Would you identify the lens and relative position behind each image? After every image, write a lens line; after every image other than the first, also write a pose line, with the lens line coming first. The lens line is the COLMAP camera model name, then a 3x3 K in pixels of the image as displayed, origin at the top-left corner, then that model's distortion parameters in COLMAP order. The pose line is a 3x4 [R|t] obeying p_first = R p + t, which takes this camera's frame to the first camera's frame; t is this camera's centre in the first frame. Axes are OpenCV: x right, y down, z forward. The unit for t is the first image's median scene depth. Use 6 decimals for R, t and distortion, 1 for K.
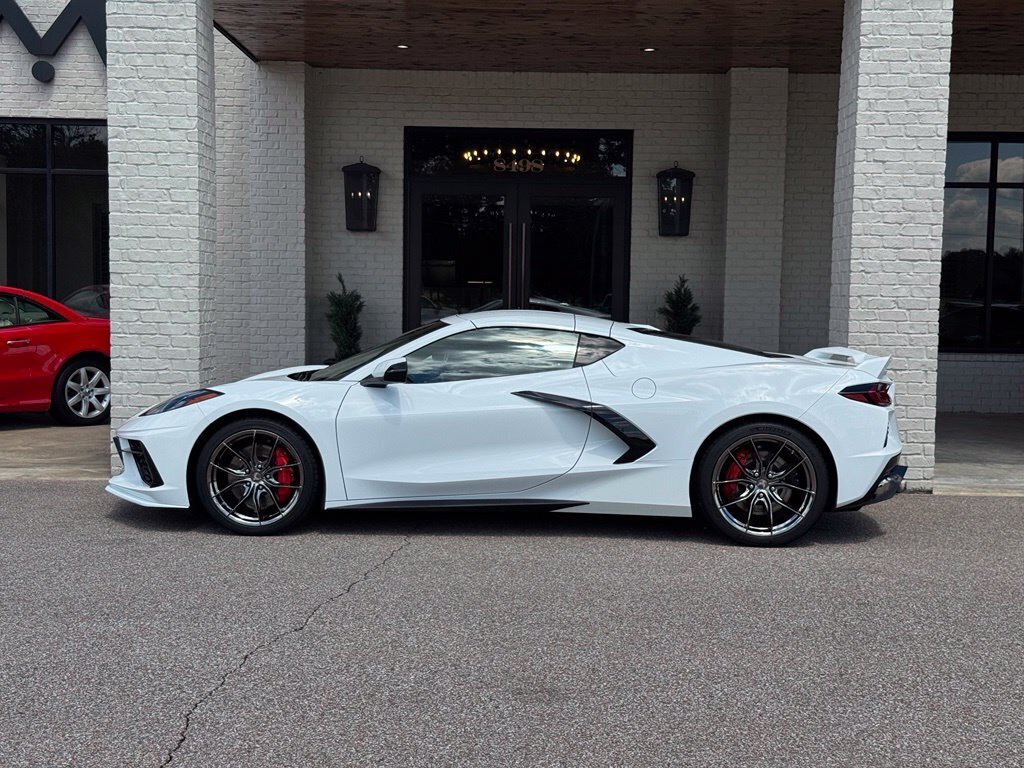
lens RADIAL K [[1422.0, 0, 512.0], [0, 1422.0, 384.0], [0, 0, 1]] dist [0.194254, -0.386981]
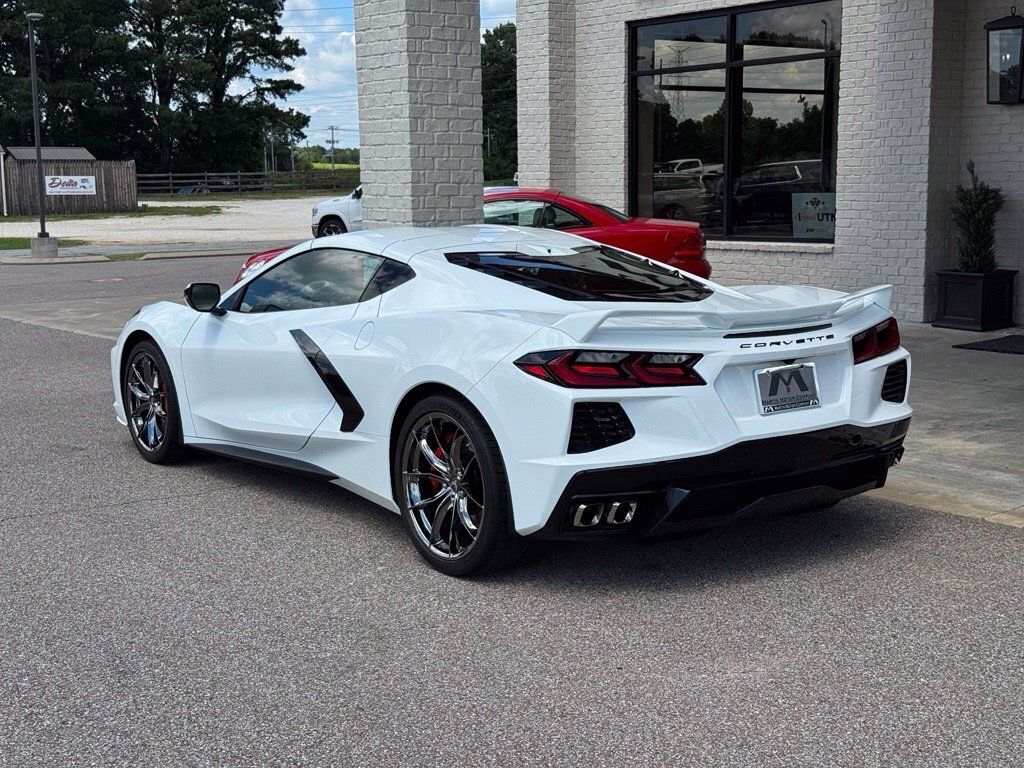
lens RADIAL K [[1422.0, 0, 512.0], [0, 1422.0, 384.0], [0, 0, 1]] dist [0.194254, -0.386981]
pose [[0.627586, 0.089908, -0.773338, 0.562767], [-0.028338, 0.995289, 0.092714, -0.033671], [0.778031, -0.036271, 0.627178, 0.460648]]
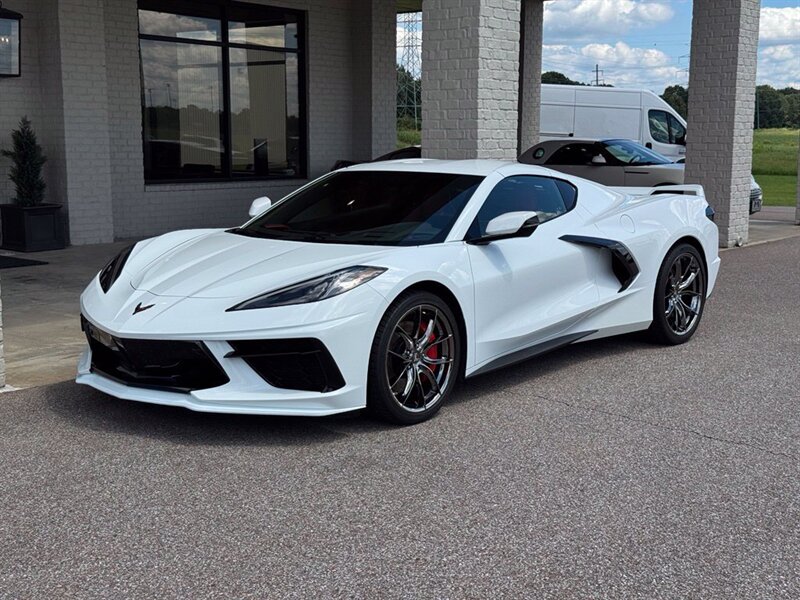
lens RADIAL K [[1110.9, 0, 400.0], [0, 1110.9, 300.0], [0, 0, 1]] dist [0.194254, -0.386981]
pose [[0.617803, -0.130676, 0.775398, -0.565436], [0.060408, 0.991068, 0.118892, -0.042300], [-0.784009, -0.026612, 0.620179, 0.456581]]
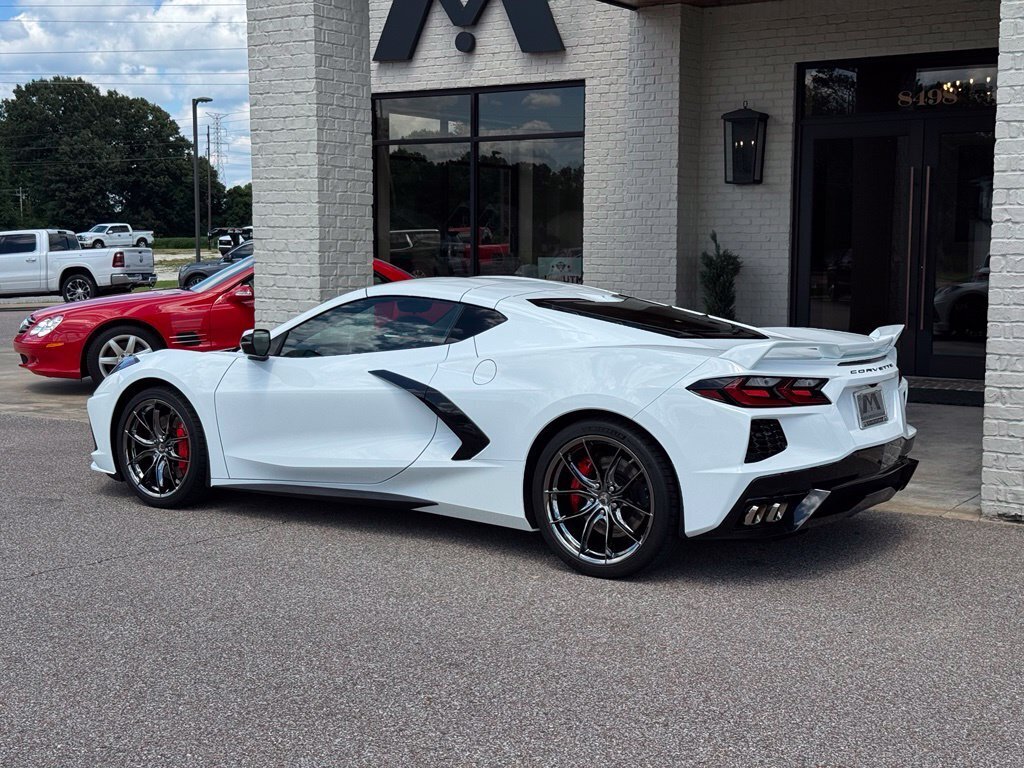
lens RADIAL K [[1422.0, 0, 512.0], [0, 1422.0, 384.0], [0, 0, 1]] dist [0.194254, -0.386981]
pose [[0.840099, 0.041794, -0.540821, 0.433782], [-0.025470, 0.998967, 0.037635, -0.016933], [0.541835, -0.017843, 0.840295, 0.242085]]
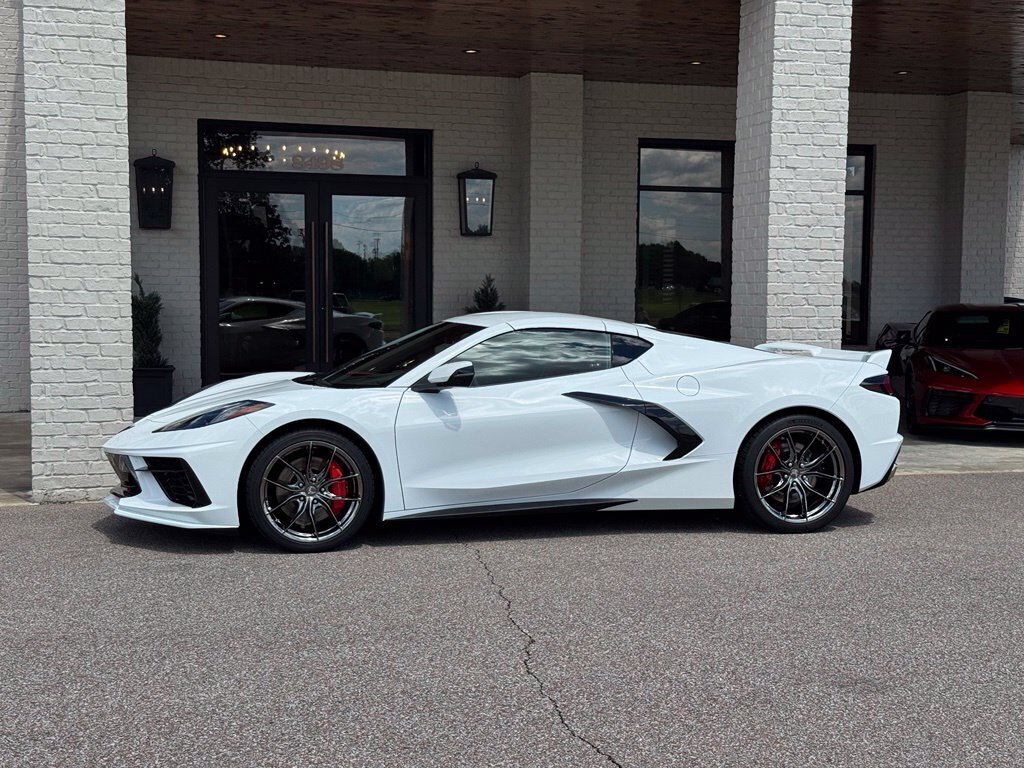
lens RADIAL K [[1422.0, 0, 512.0], [0, 1422.0, 384.0], [0, 0, 1]] dist [0.194254, -0.386981]
pose [[0.956379, -0.028668, 0.290718, -0.256151], [0.028202, 0.999585, 0.005794, -0.006102], [-0.290764, 0.002657, 0.956791, 0.041024]]
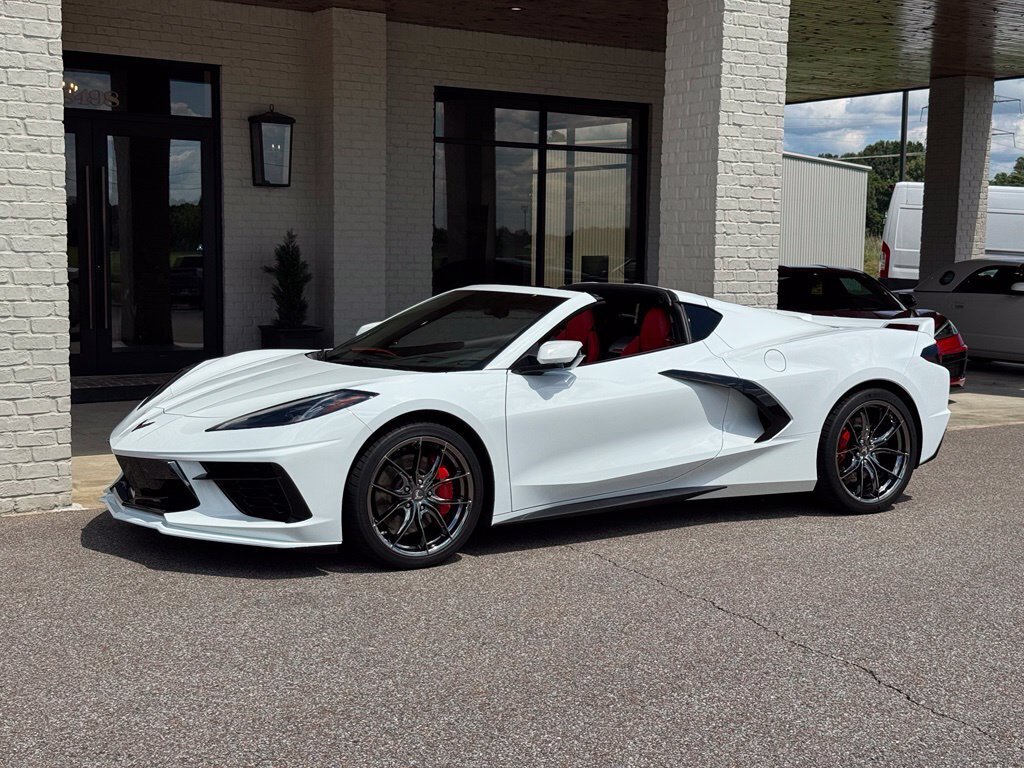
lens RADIAL K [[1422.0, 0, 512.0], [0, 1422.0, 384.0], [0, 0, 1]] dist [0.194254, -0.386981]
pose [[0.823508, -0.059338, 0.564192, -0.458820], [0.038199, 0.998058, 0.049213, -0.027178], [-0.566017, -0.018976, 0.824175, 0.247320]]
